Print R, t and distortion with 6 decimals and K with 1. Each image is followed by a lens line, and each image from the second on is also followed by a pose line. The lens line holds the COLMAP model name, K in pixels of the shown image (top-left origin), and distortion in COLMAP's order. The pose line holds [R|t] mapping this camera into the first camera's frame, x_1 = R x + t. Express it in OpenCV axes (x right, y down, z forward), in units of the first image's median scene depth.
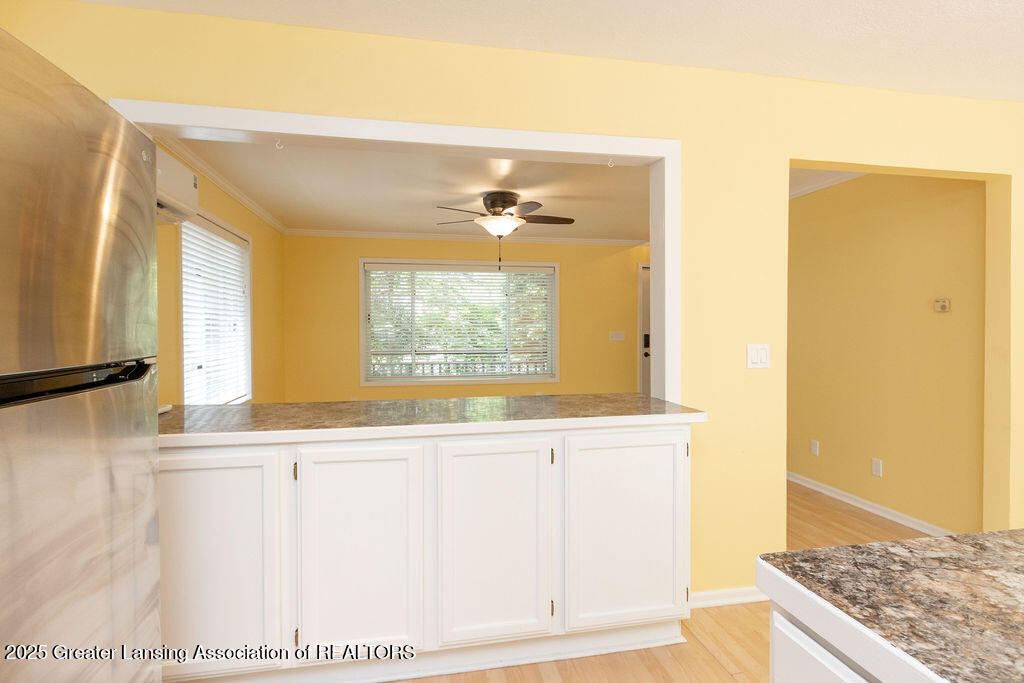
lens RADIAL K [[535.9, 0, 505.1], [0, 535.9, 333.8], [0, 0, 1]] dist [0.006637, 0.000157]
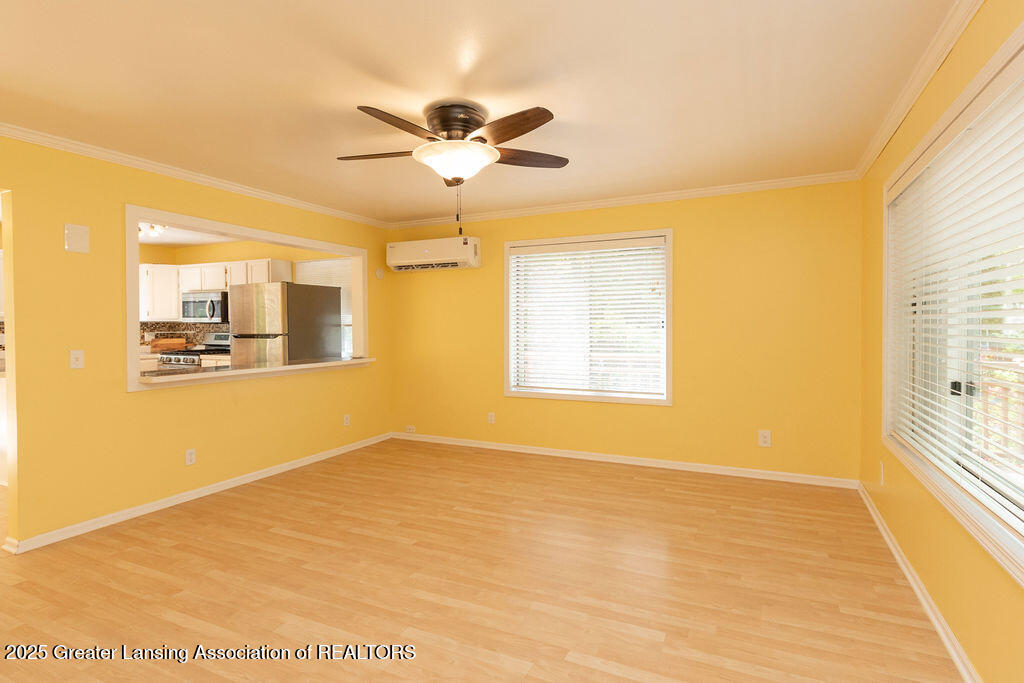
lens RADIAL K [[502.7, 0, 514.2], [0, 502.7, 328.0], [0, 0, 1]] dist [0.002087, 0.000192]
pose [[-0.607647, 0.007332, -0.794173, 0.285042], [-0.006016, 0.999886, 0.013834, -0.011773], [0.794184, 0.013184, -0.607534, 0.950427]]
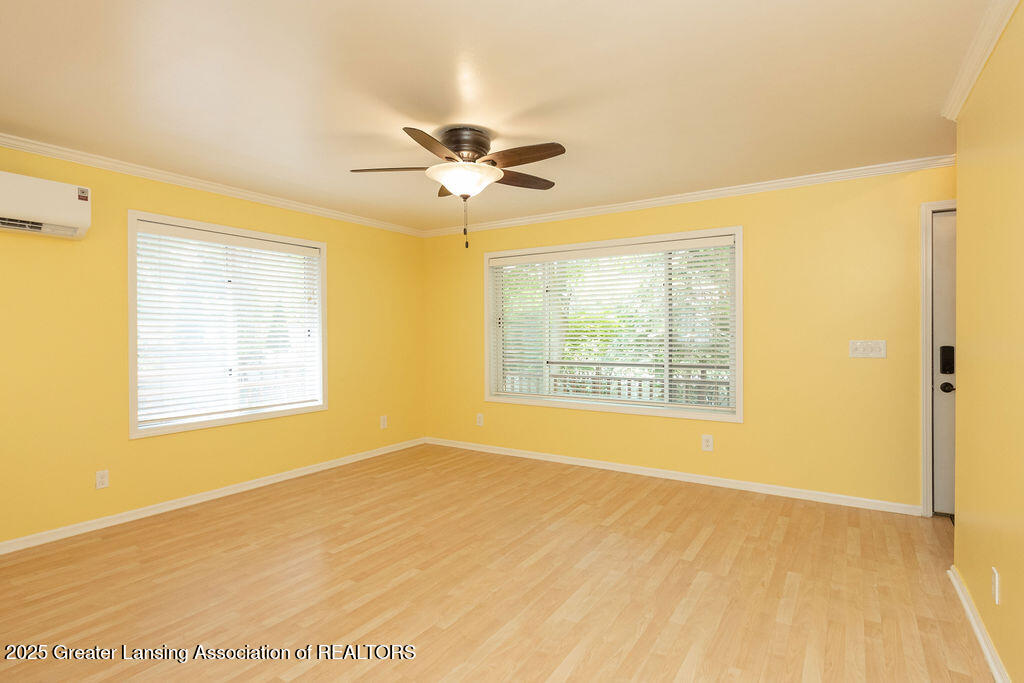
lens RADIAL K [[535.9, 0, 505.1], [0, 535.9, 333.8], [0, 0, 1]] dist [0.006637, 0.000157]
pose [[0.702013, -0.001439, -0.712163, 0.342877], [-0.006090, 0.999949, -0.008024, -0.003583], [0.712138, 0.009970, 0.701969, 0.386848]]
